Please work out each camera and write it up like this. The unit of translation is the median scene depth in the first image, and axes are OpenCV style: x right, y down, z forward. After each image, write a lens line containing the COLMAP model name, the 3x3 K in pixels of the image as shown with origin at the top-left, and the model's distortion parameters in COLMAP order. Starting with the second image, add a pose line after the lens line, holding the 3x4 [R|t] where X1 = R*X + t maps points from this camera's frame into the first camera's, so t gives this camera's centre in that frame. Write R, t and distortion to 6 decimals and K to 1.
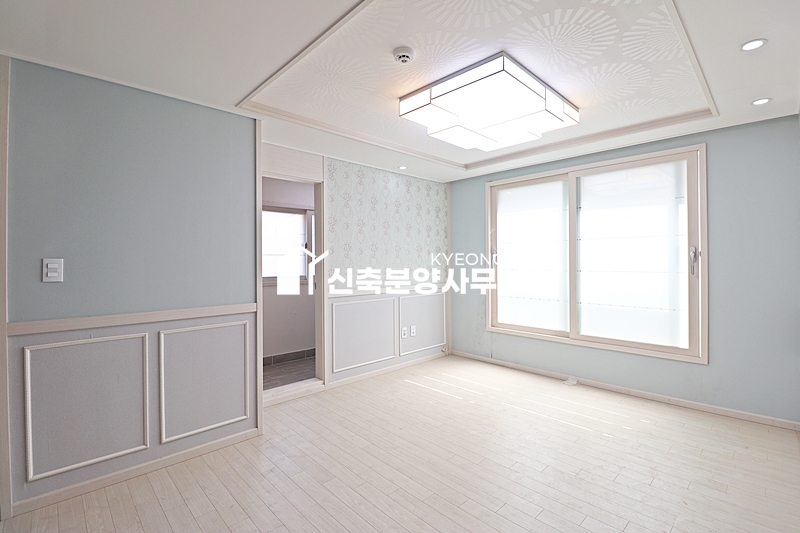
lens RADIAL K [[371.9, 0, 402.5], [0, 371.9, 259.9], [0, 0, 1]] dist [-0.009991, -0.006474]
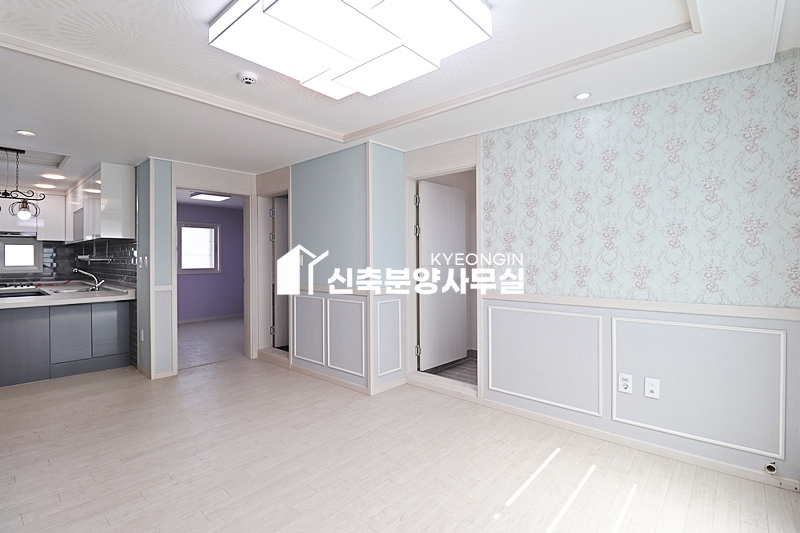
lens RADIAL K [[371.9, 0, 401.1], [0, 371.9, 263.0], [0, 0, 1]] dist [-0.009991, -0.006474]
pose [[0.073130, 0.013969, -0.997225, 0.610870], [0.002481, 0.999896, 0.014188, 0.008274], [0.997319, -0.003512, 0.073087, 0.720830]]
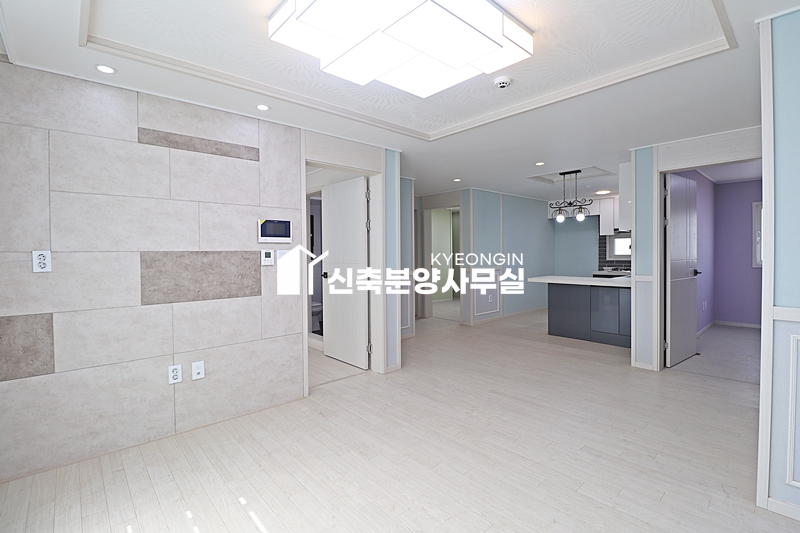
lens RADIAL K [[371.9, 0, 404.4], [0, 371.9, 261.1], [0, 0, 1]] dist [-0.009991, -0.006474]
pose [[-0.999282, 0.014539, 0.034986, 0.155621], [0.015427, 0.999562, 0.025239, 0.008676], [-0.034604, 0.025761, -0.999069, 1.175232]]
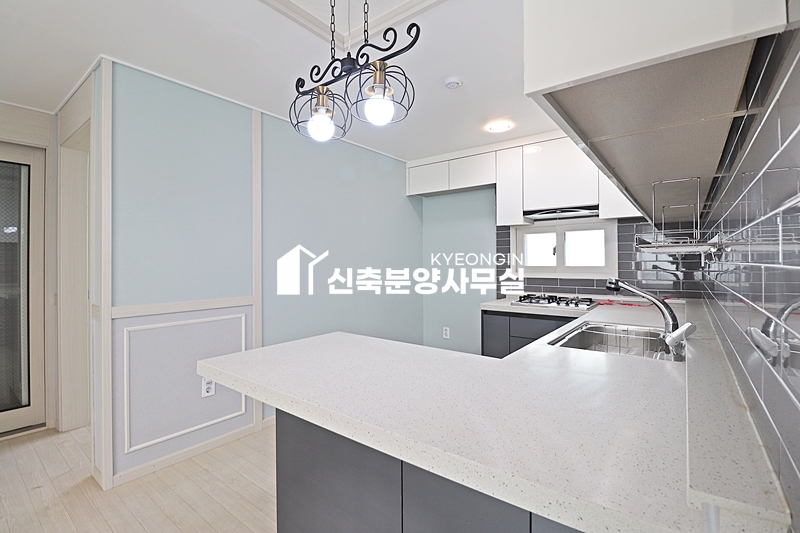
lens RADIAL K [[371.9, 0, 400.3], [0, 371.9, 263.0], [0, 0, 1]] dist [-0.009991, -0.006474]
pose [[-0.990010, 0.014416, -0.140258, -0.417904], [0.014316, 0.999896, 0.001720, 0.025989], [0.140268, -0.000306, -0.990114, 0.105861]]
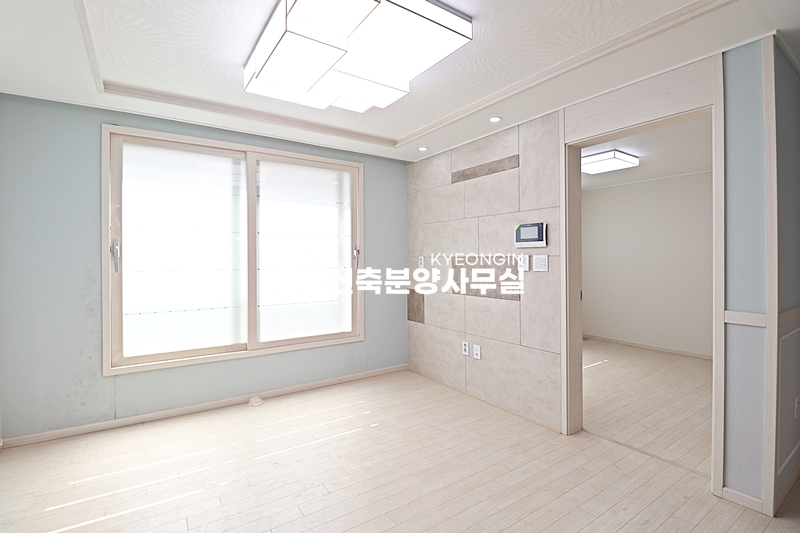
lens RADIAL K [[371.9, 0, 400.3], [0, 371.9, 262.7], [0, 0, 1]] dist [-0.009991, -0.006474]
pose [[0.171275, -0.003108, 0.985218, -0.319316], [0.003325, 0.999991, 0.002577, 0.012799], [-0.985218, 0.002835, 0.171283, 0.527119]]
